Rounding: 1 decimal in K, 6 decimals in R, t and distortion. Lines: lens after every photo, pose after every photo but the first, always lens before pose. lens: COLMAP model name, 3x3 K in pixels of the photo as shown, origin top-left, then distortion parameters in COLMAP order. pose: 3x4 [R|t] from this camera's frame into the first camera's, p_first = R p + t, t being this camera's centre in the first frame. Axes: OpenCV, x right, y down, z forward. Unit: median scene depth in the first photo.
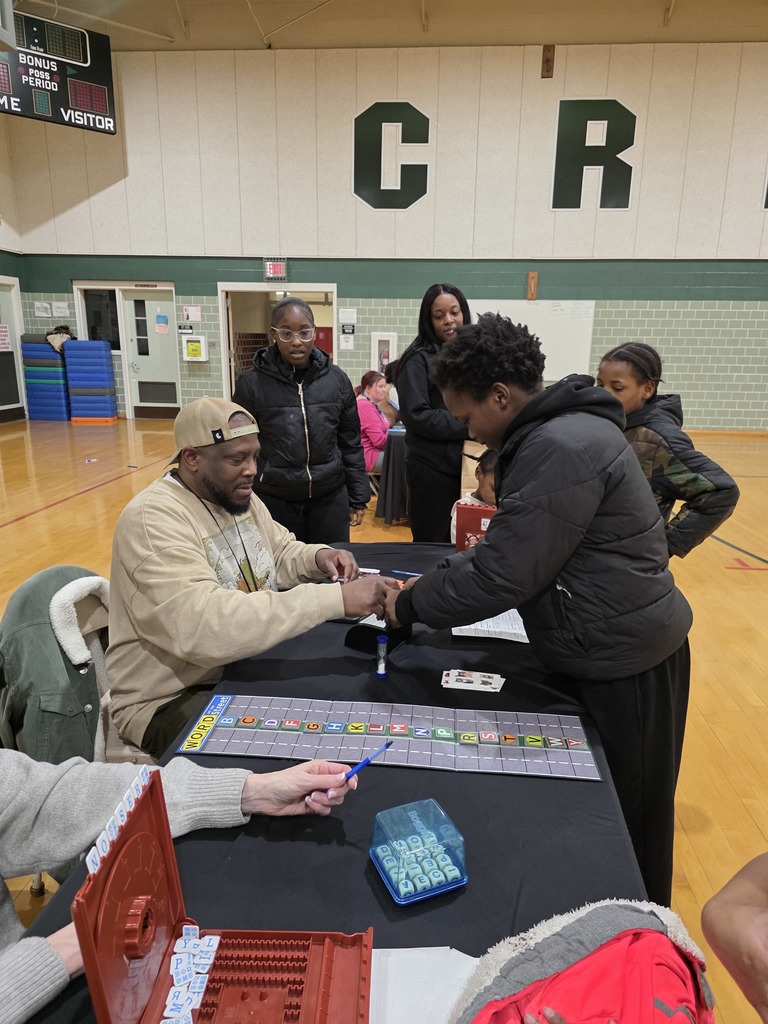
lens RADIAL K [[683.6, 0, 388.2], [0, 683.6, 515.3], [0, 0, 1]] dist [0.000373, 0.000775]
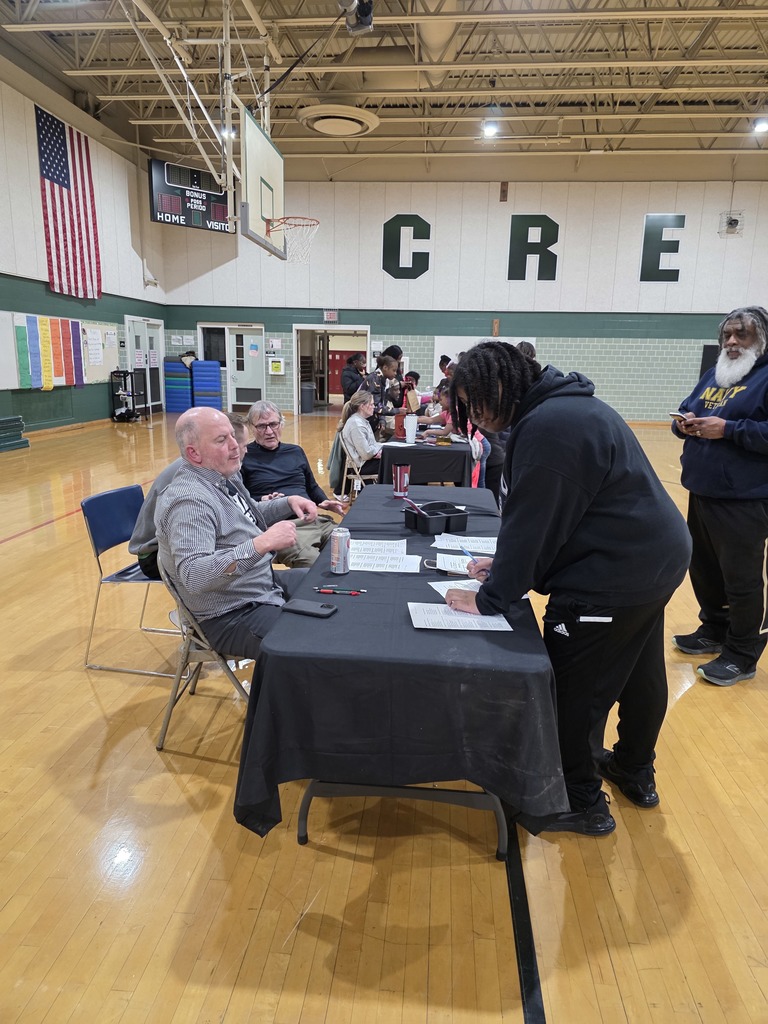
lens RADIAL K [[683.6, 0, 383.0], [0, 683.6, 507.7], [0, 0, 1]] dist [0.000373, 0.000775]
pose [[0.999963, 0.004541, 0.007239, -0.055058], [-0.004251, 0.999208, -0.039563, 0.134426], [-0.007413, 0.039531, 0.999191, -0.528531]]
